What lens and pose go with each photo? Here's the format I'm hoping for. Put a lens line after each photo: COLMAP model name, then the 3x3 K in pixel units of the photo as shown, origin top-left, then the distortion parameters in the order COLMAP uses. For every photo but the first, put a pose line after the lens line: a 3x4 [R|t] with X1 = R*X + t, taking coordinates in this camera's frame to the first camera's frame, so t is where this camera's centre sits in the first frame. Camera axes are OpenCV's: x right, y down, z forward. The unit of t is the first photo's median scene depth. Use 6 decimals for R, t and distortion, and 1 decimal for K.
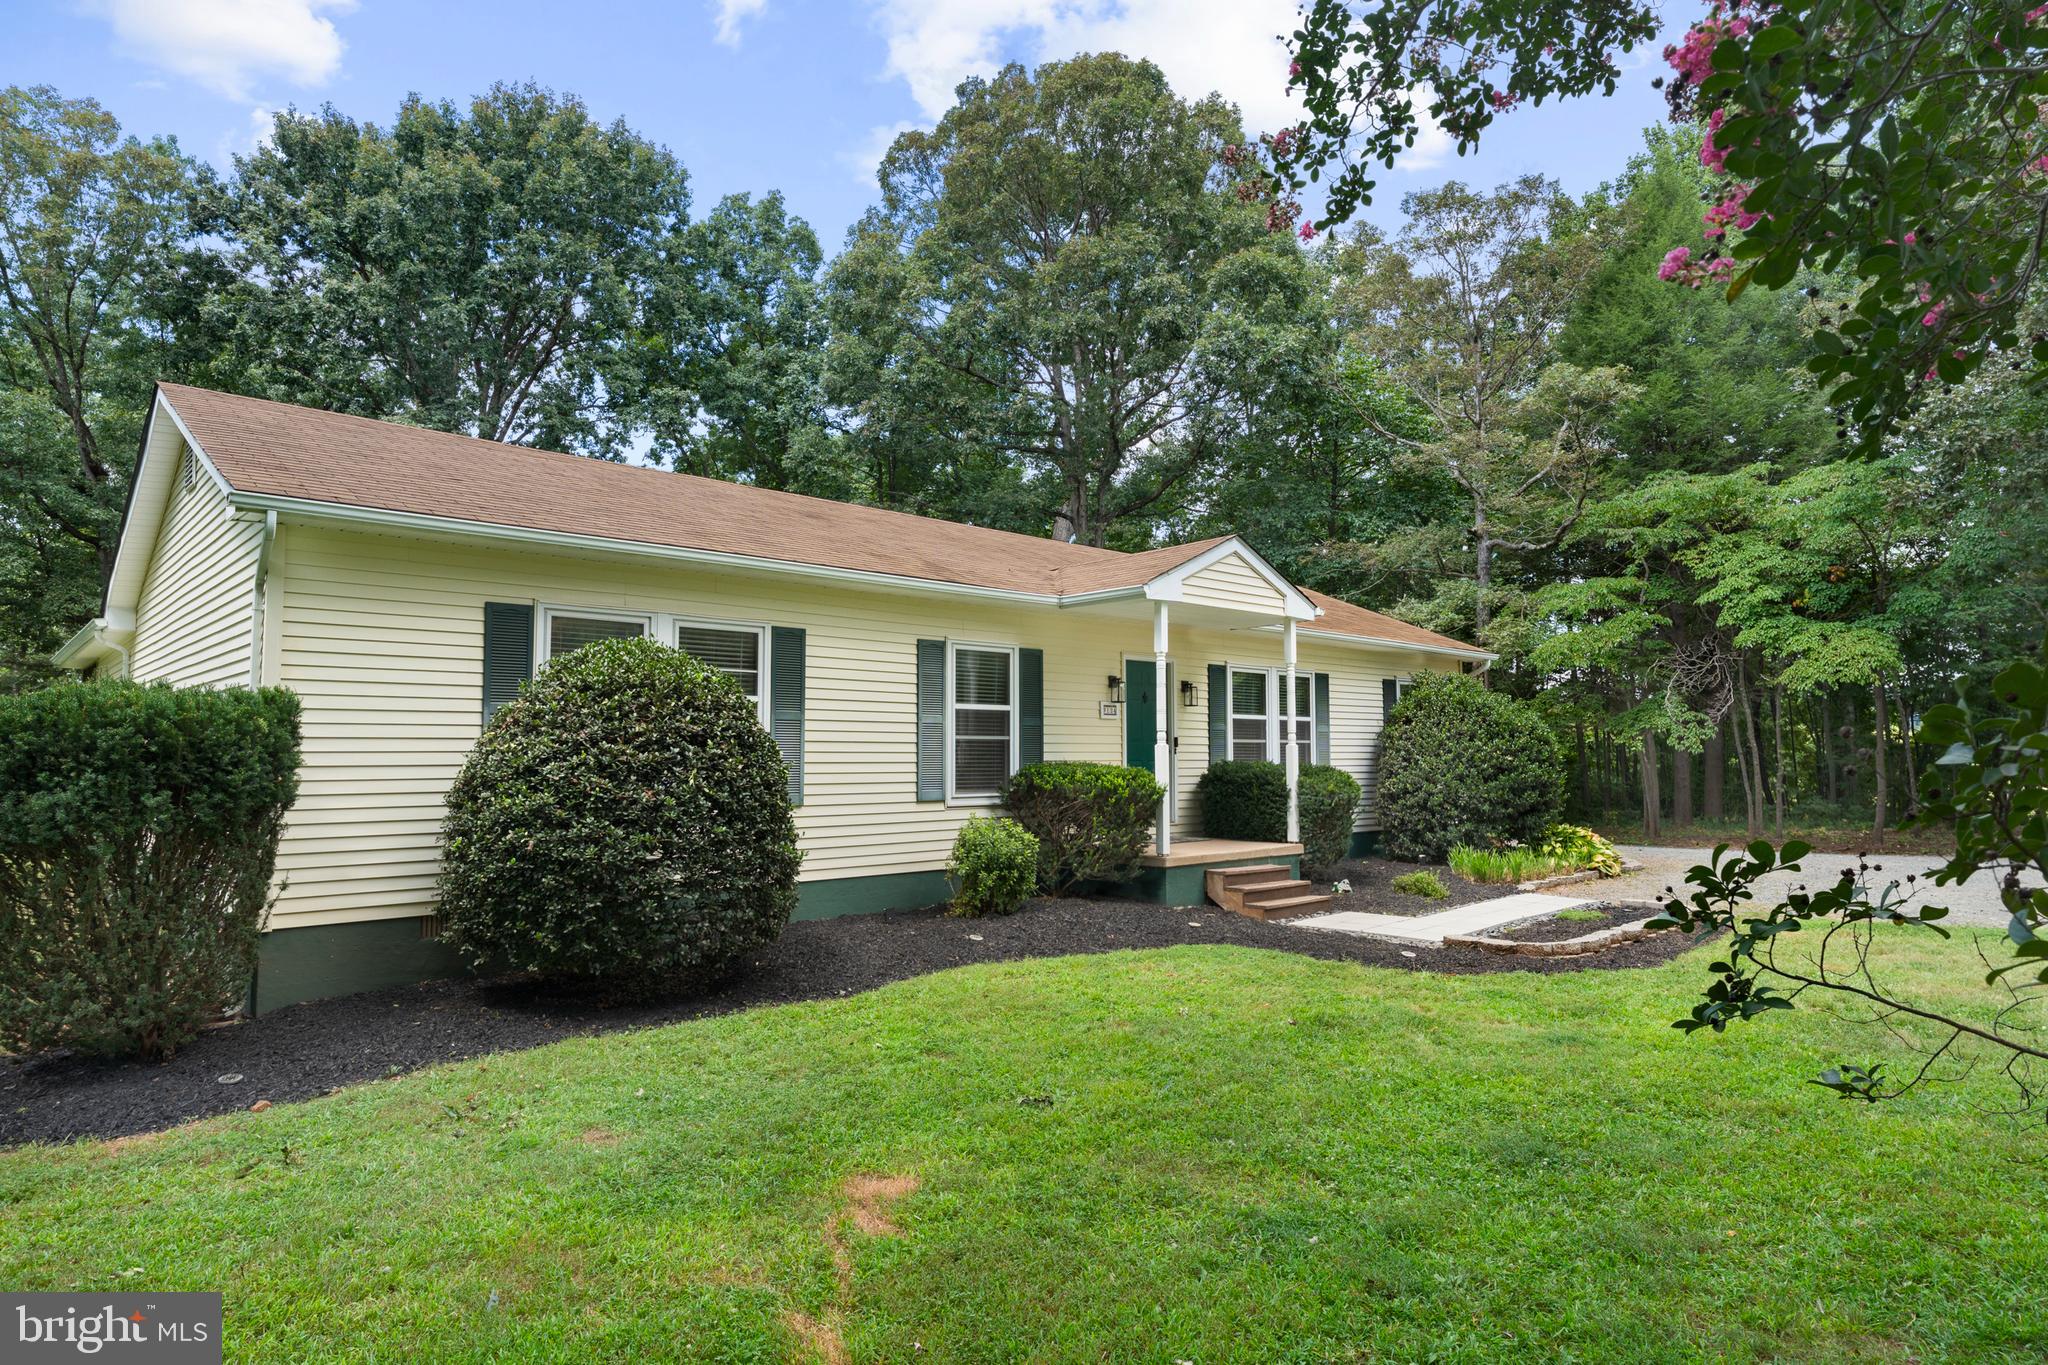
lens RADIAL K [[1152.4, 0, 1020.7], [0, 1152.4, 675.6], [0, 0, 1]] dist [0.002485, 0.000595]
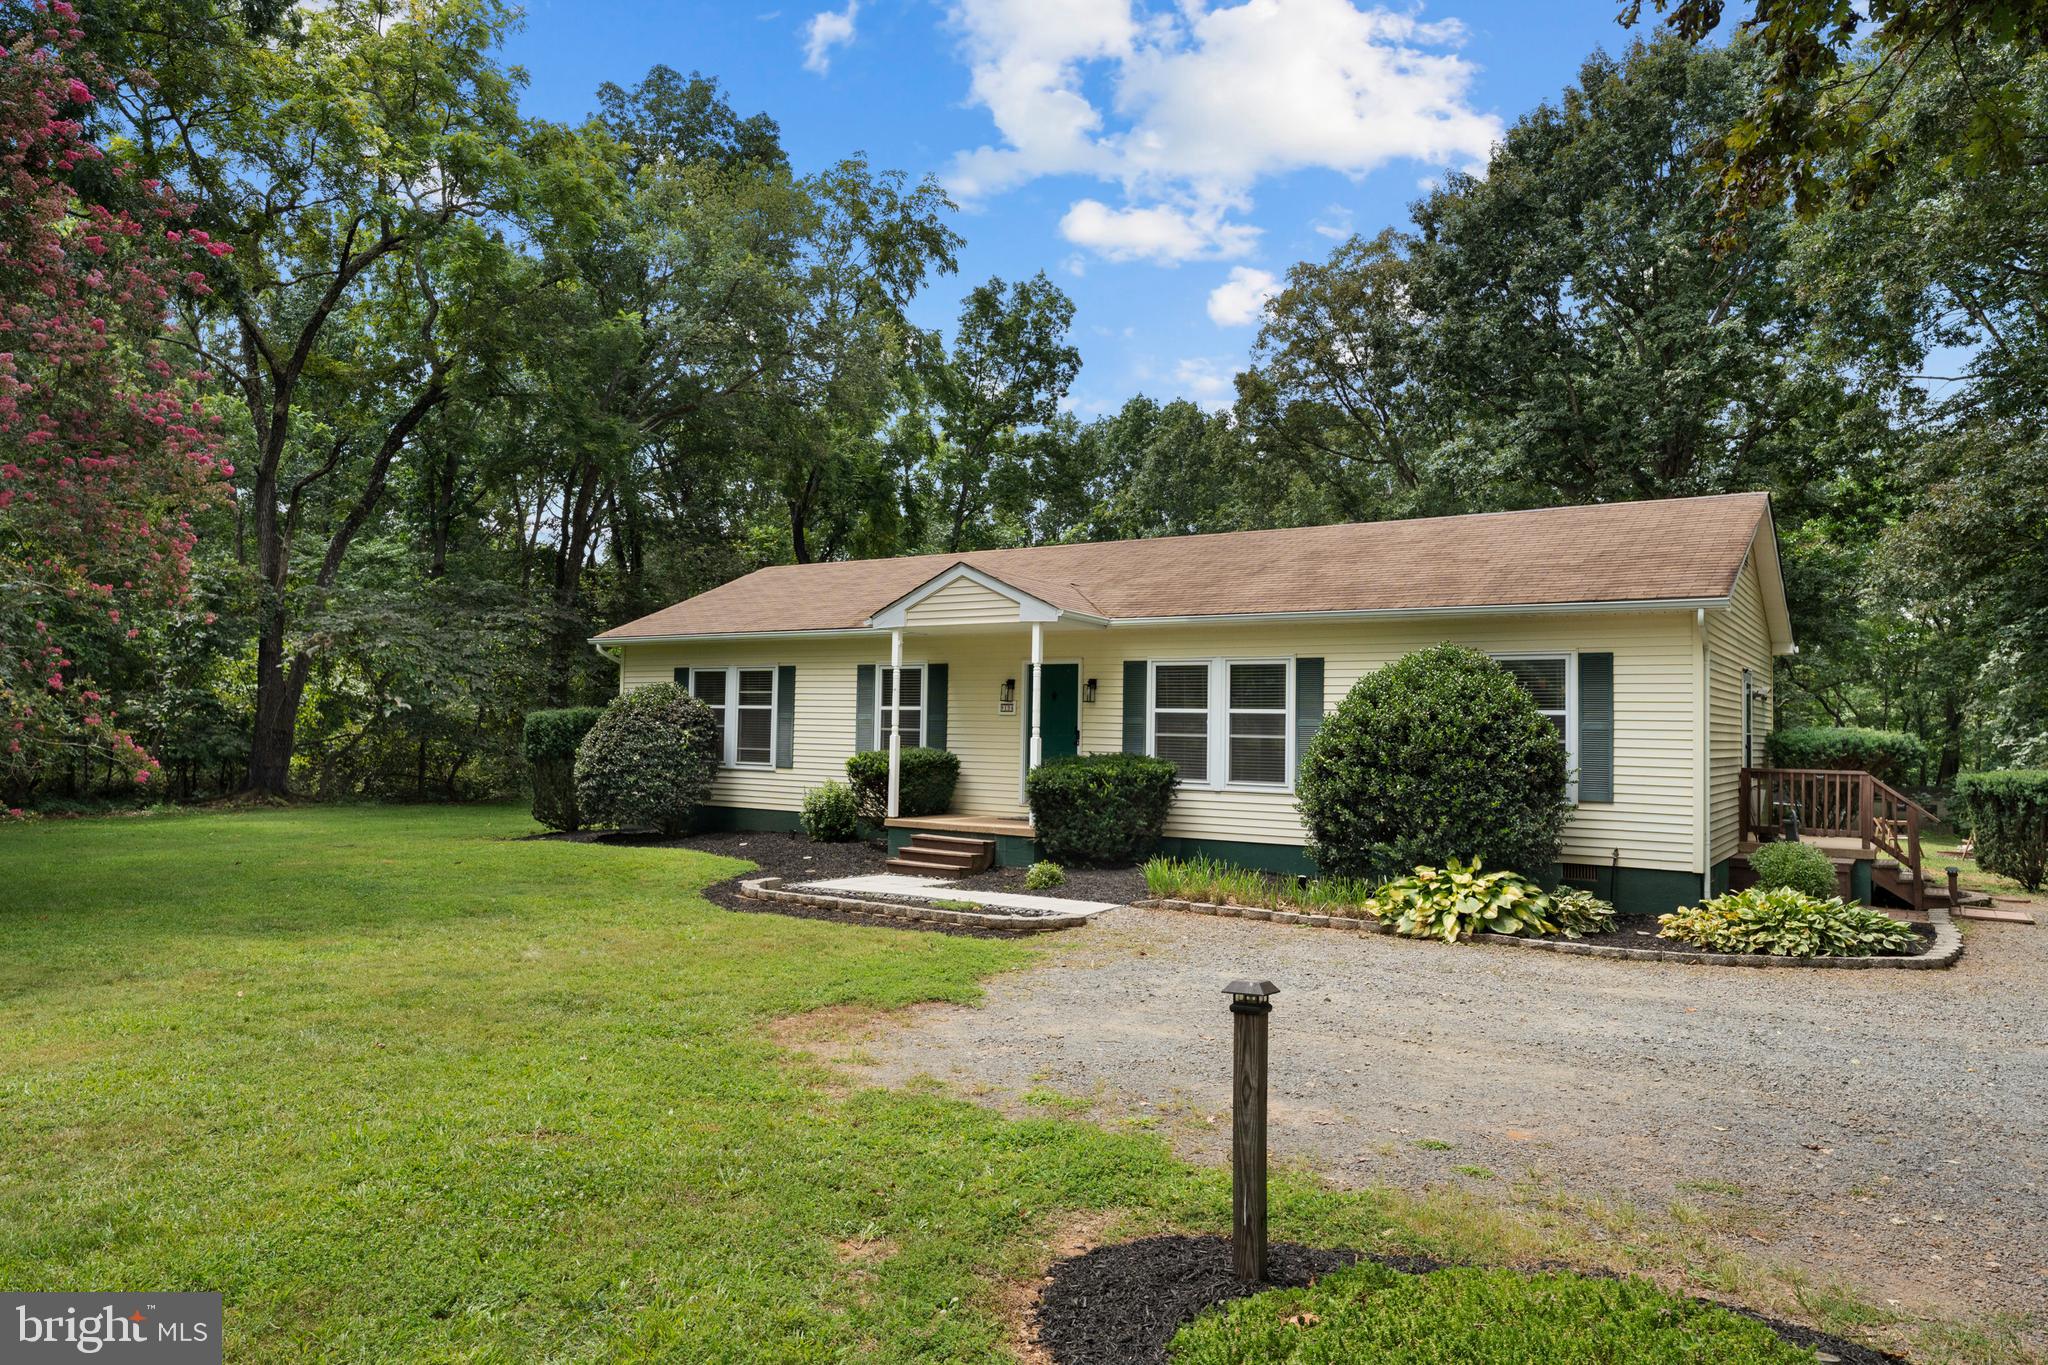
lens RADIAL K [[1334.1, 0, 1024.0], [0, 1334.1, 682.5], [0, 0, 1]] dist [0.000808, 0.000415]
pose [[0.222281, -0.028032, -0.974580, 1.378537], [0.048496, 0.998667, -0.017664, 0.027727], [0.973776, -0.043337, 0.223344, 0.664797]]
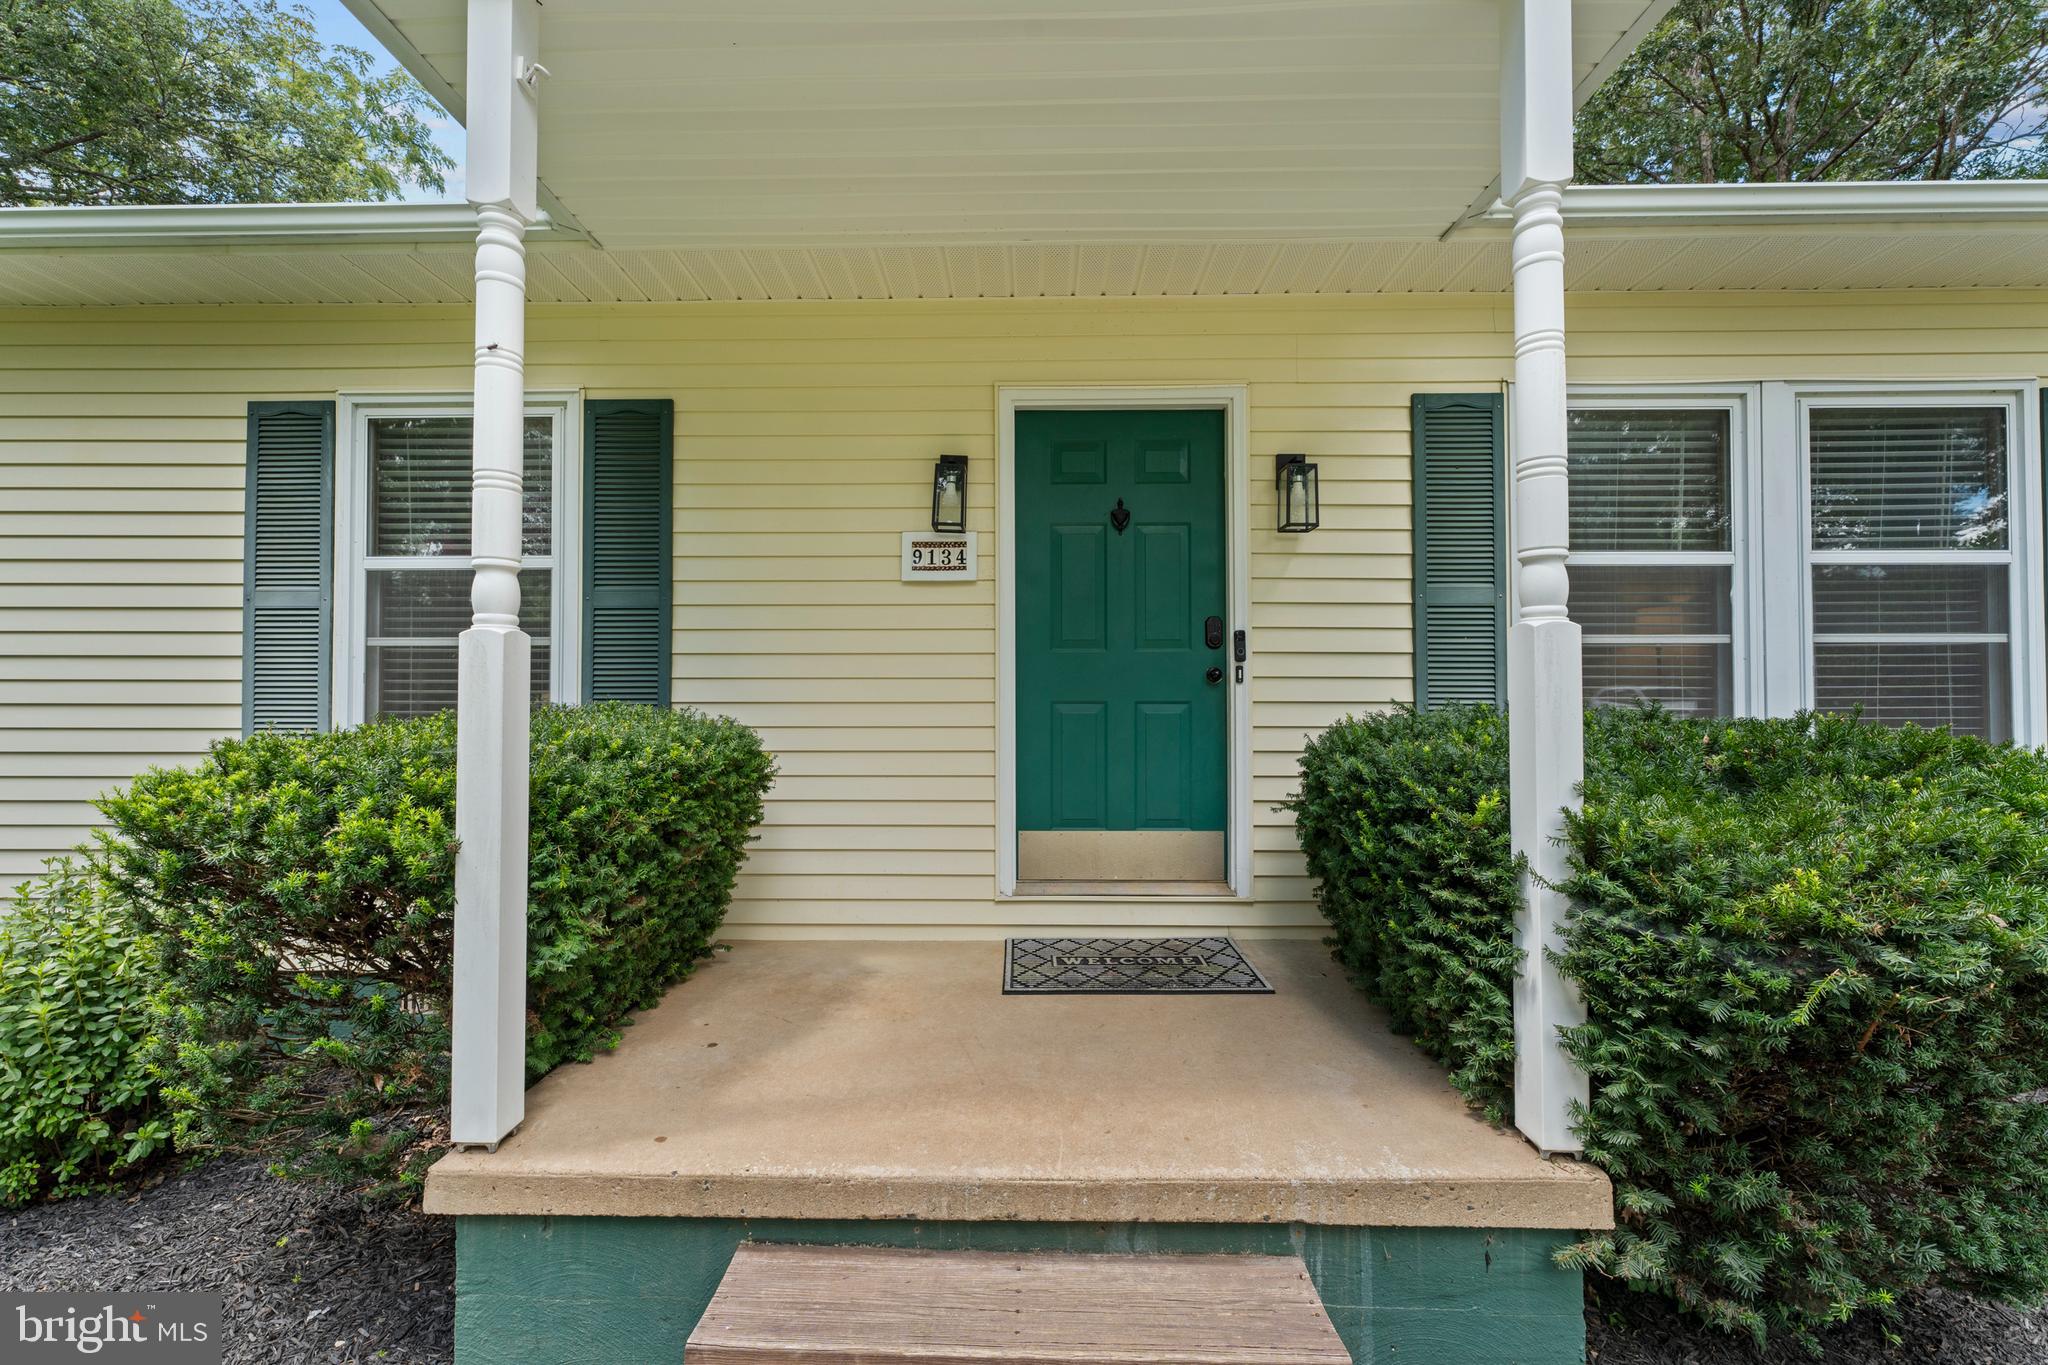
lens RADIAL K [[832.1, 0, 1017.9], [0, 832.1, 677.7], [0, 0, 1]] dist [0.000197, 0.000120]
pose [[0.718379, -0.015303, -0.695484, 0.251461], [0.048051, 0.998462, 0.027664, 0.057206], [0.693991, -0.053292, 0.718009, 0.790797]]
